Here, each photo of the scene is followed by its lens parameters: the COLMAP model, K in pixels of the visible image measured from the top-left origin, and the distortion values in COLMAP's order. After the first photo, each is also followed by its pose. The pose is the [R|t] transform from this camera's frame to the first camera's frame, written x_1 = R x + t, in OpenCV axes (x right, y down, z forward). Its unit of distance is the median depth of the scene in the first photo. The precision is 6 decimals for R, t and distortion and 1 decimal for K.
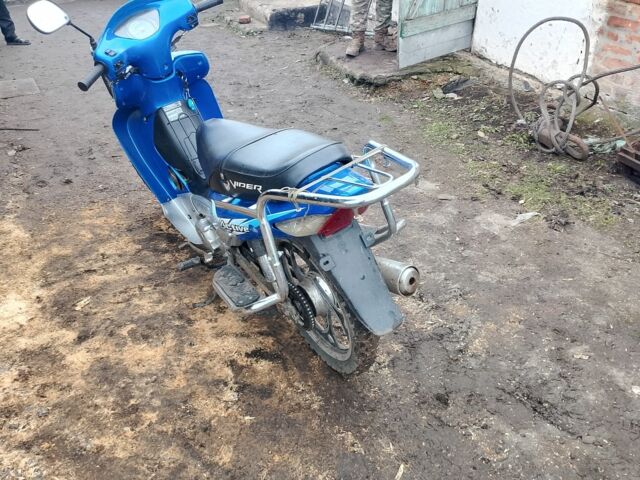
lens RADIAL K [[517.3, 0, 325.6], [0, 517.3, 241.8], [0, 0, 1]] dist [0.111644, -0.164098]
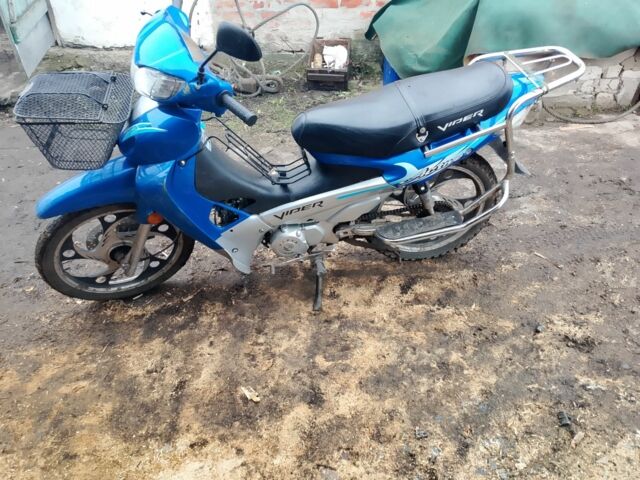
lens RADIAL K [[517.3, 0, 325.6], [0, 517.3, 241.8], [0, 0, 1]] dist [0.111644, -0.164098]
pose [[0.427653, -0.513839, 0.743695, -0.959466], [0.490758, 0.822895, 0.286356, -0.268237], [-0.759124, 0.242514, 0.604085, 0.400367]]
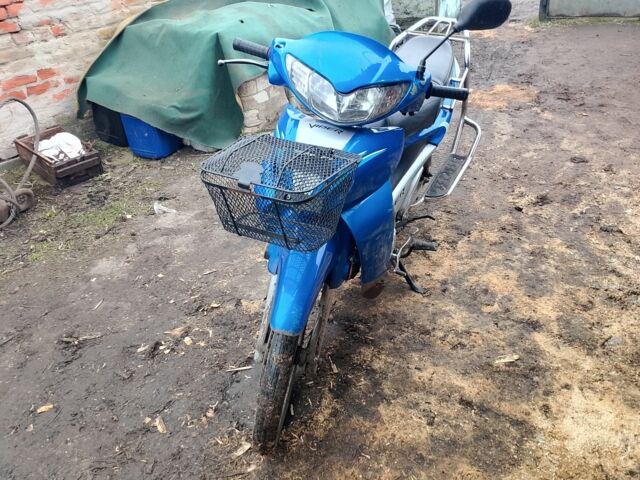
lens RADIAL K [[517.3, 0, 325.6], [0, 517.3, 241.8], [0, 0, 1]] dist [0.111644, -0.164098]
pose [[-0.488268, -0.401037, 0.775090, -0.960735], [0.558360, 0.539017, 0.630630, -0.718783], [-0.670693, 0.740696, -0.039262, 1.174820]]
